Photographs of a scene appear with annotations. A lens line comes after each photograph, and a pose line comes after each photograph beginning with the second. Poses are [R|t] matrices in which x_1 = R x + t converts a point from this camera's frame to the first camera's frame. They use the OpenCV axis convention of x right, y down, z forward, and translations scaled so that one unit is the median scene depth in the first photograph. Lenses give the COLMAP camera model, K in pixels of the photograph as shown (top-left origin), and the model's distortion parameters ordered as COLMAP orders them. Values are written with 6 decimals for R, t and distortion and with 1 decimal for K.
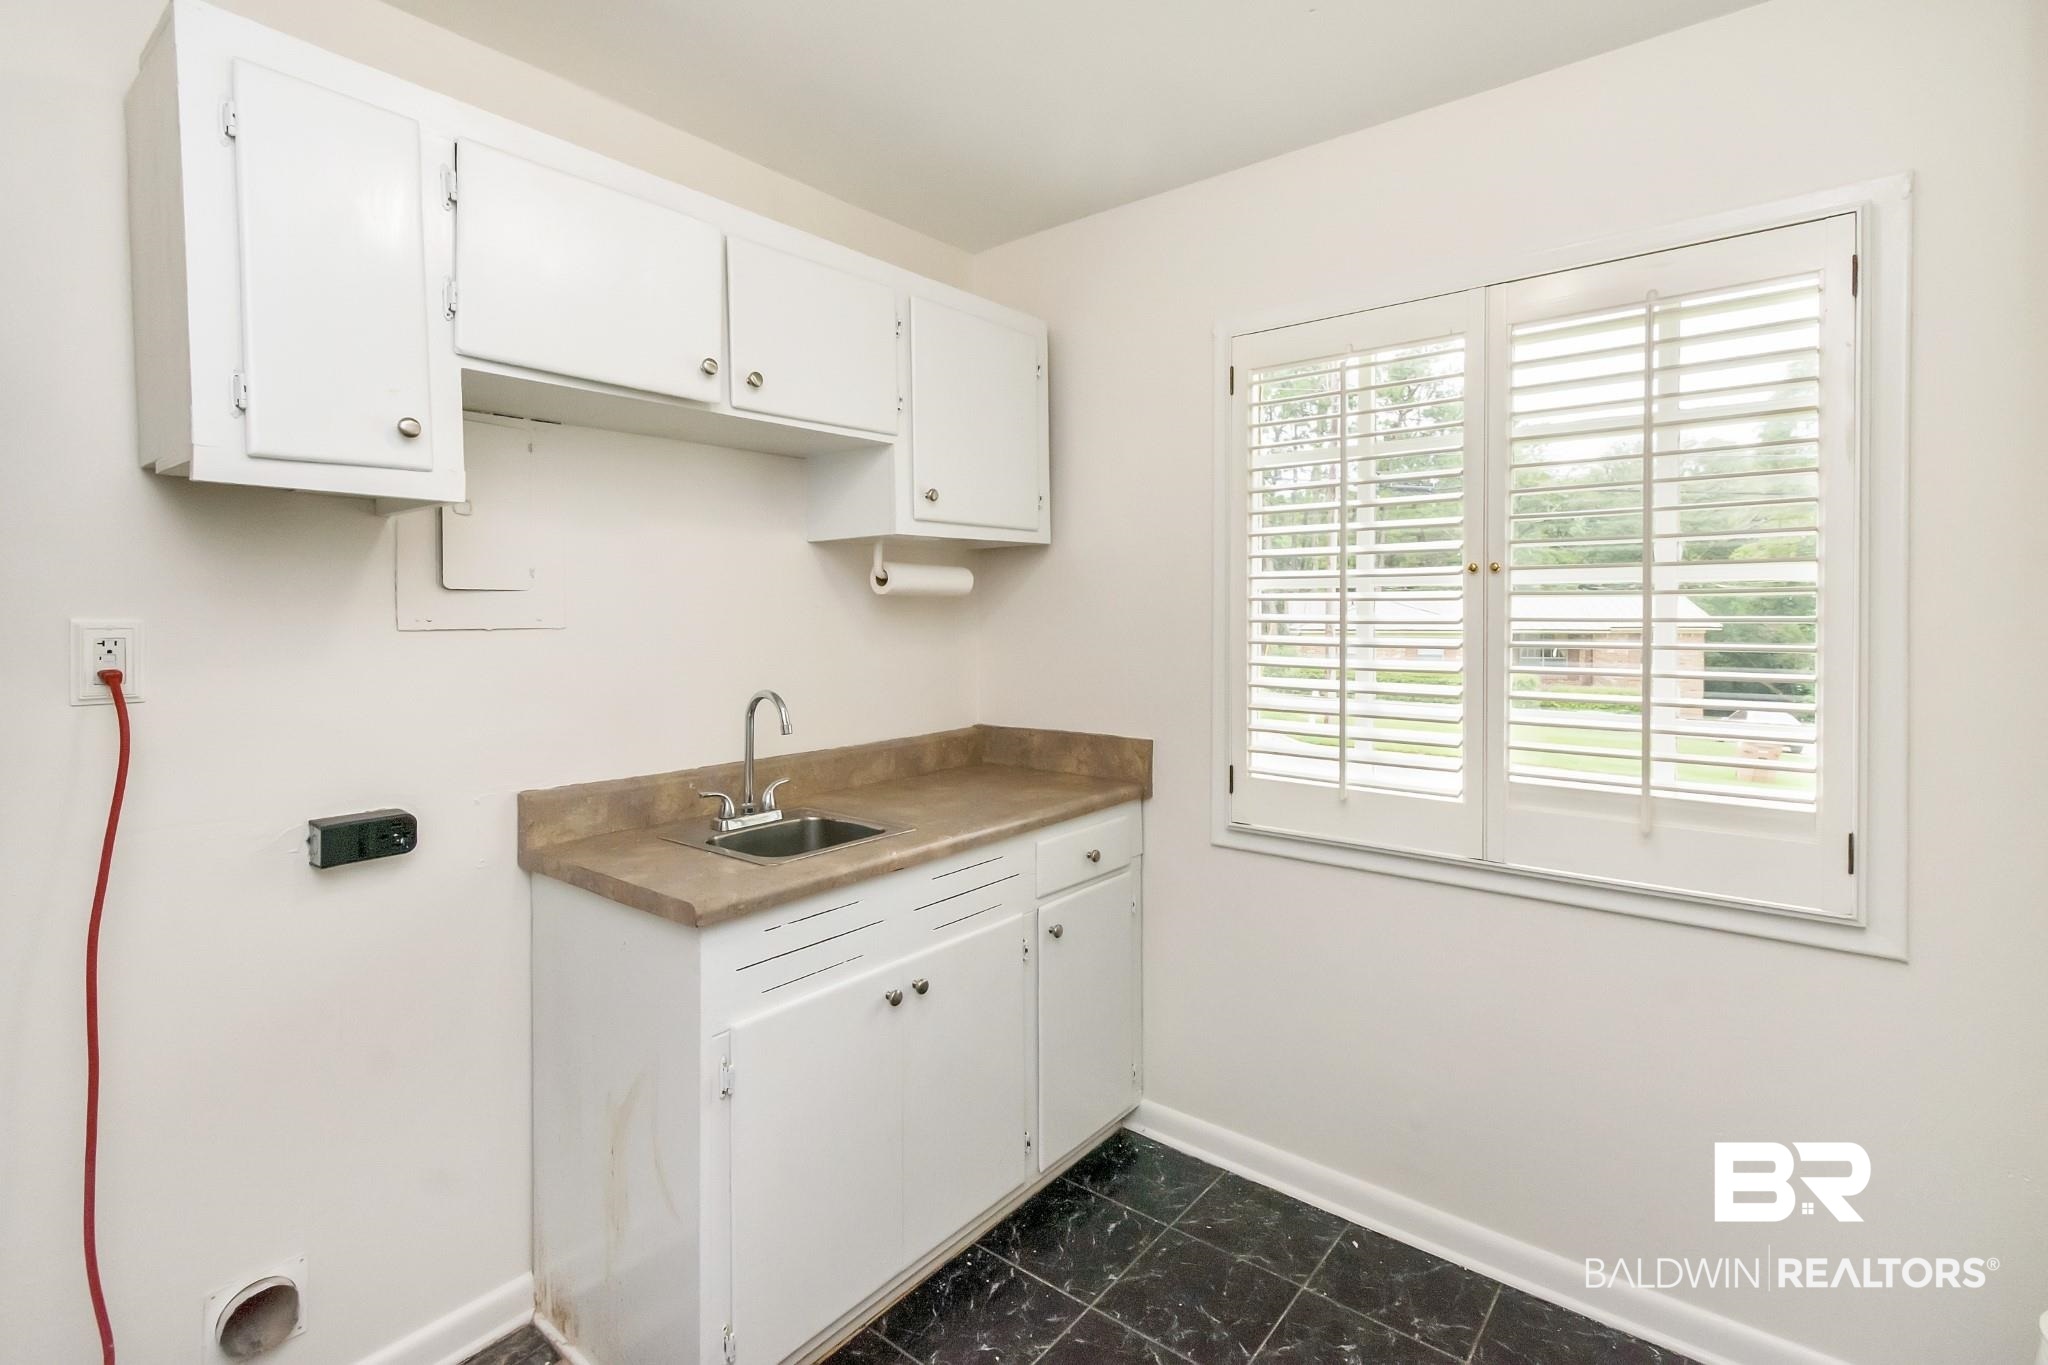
lens RADIAL K [[941.4, 0, 1017.5], [0, 941.4, 619.0], [0, 0, 1]] dist [0.000897, -0.000273]
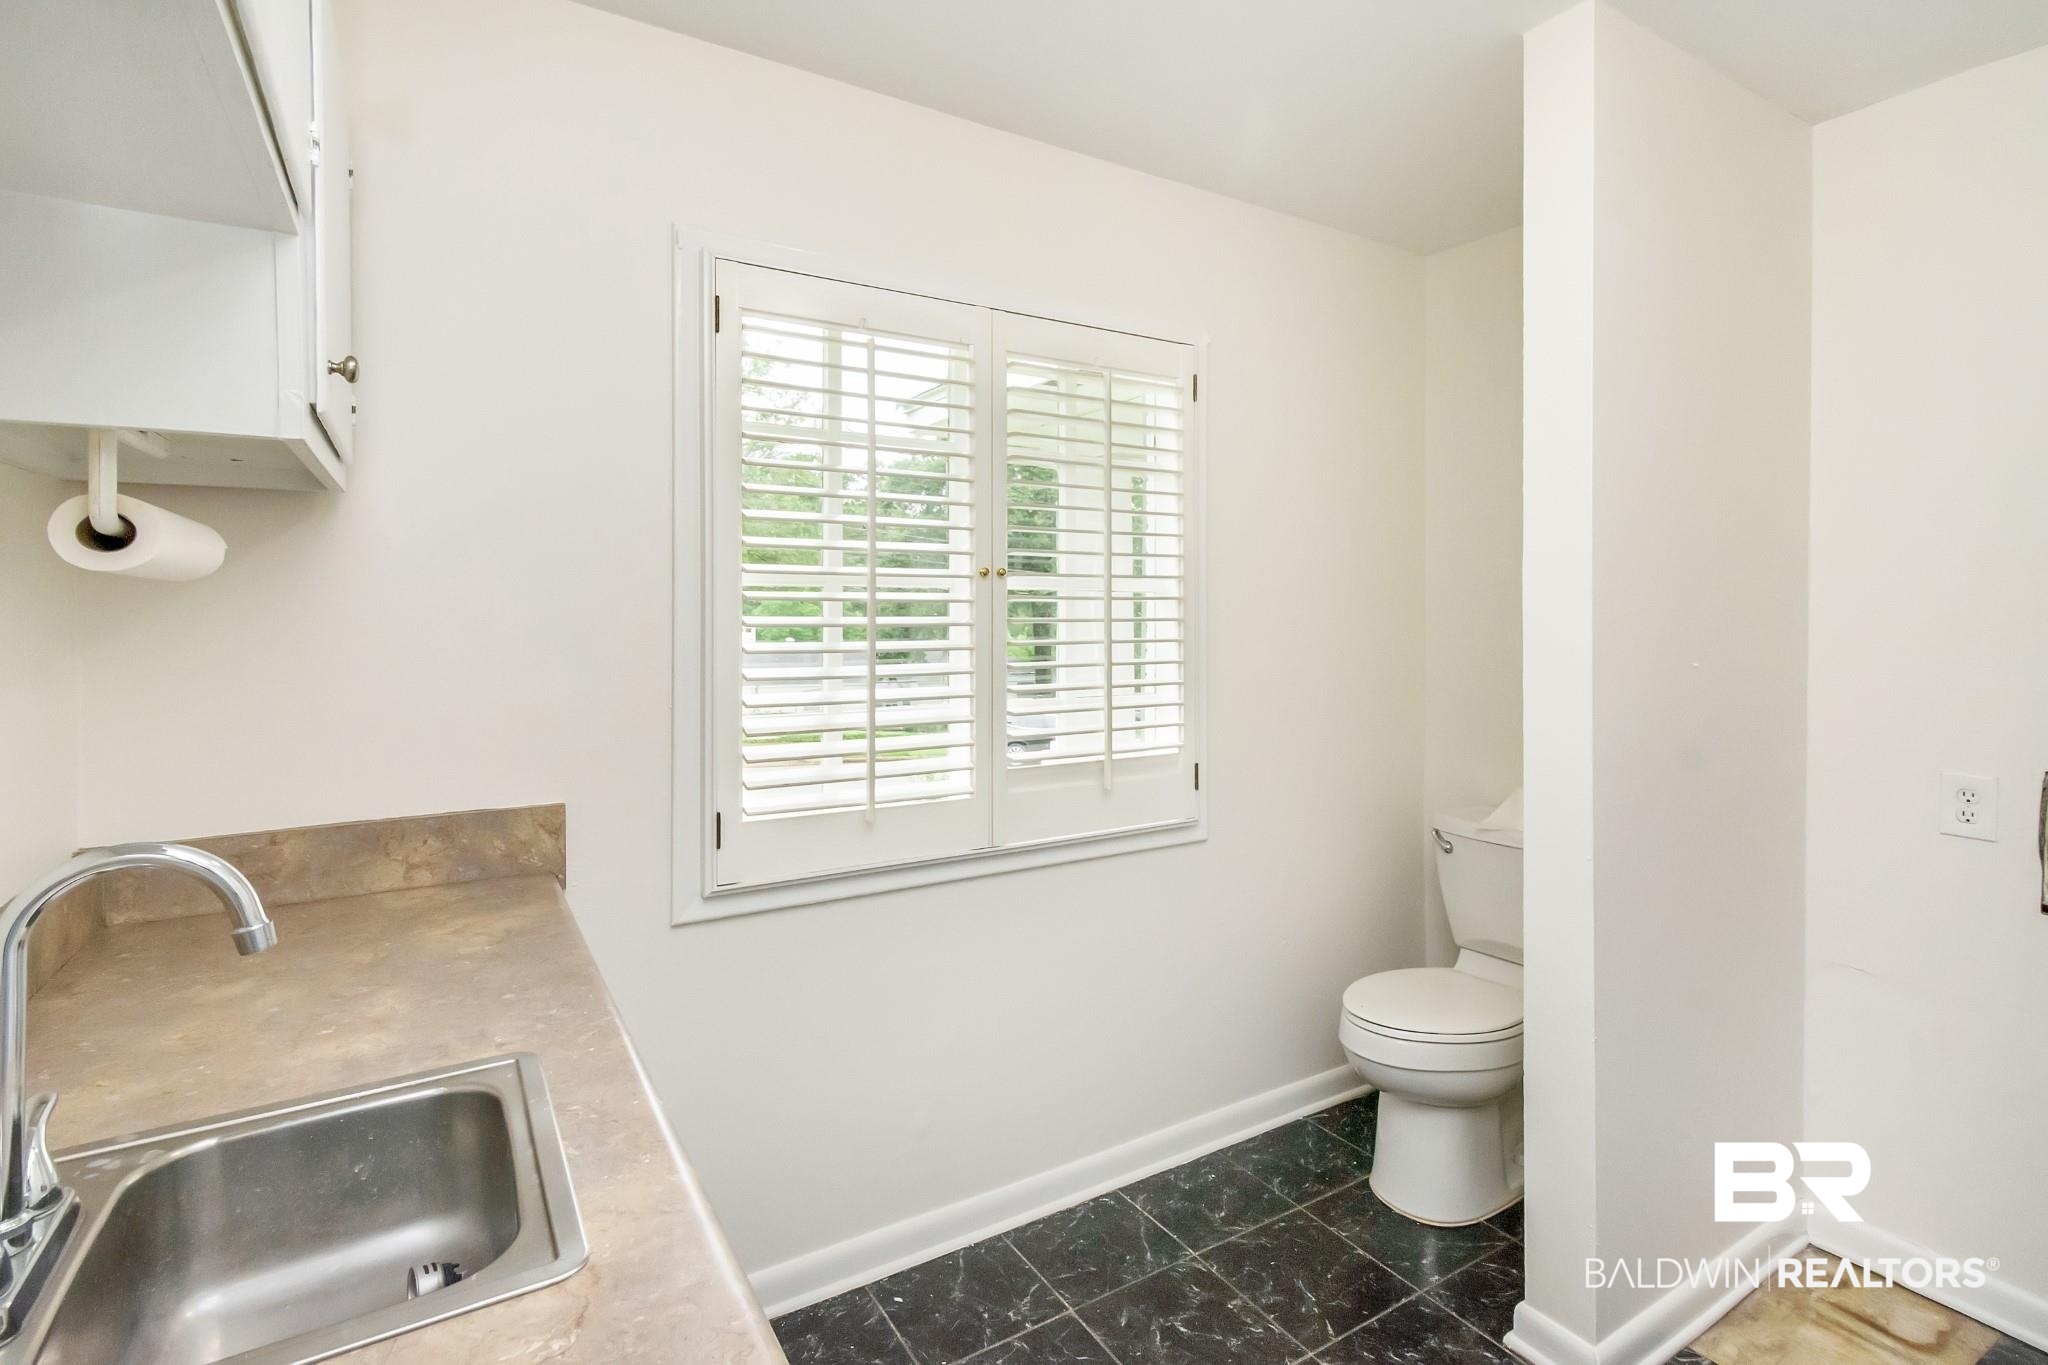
lens RADIAL K [[941.4, 0, 976.3], [0, 941.4, 621.6], [0, 0, 1]] dist [0.000897, -0.000273]
pose [[0.359244, -0.008888, 0.933201, -0.437869], [0.007234, 0.999951, 0.006739, -0.004548], [-0.933216, 0.004330, 0.359291, 0.556993]]
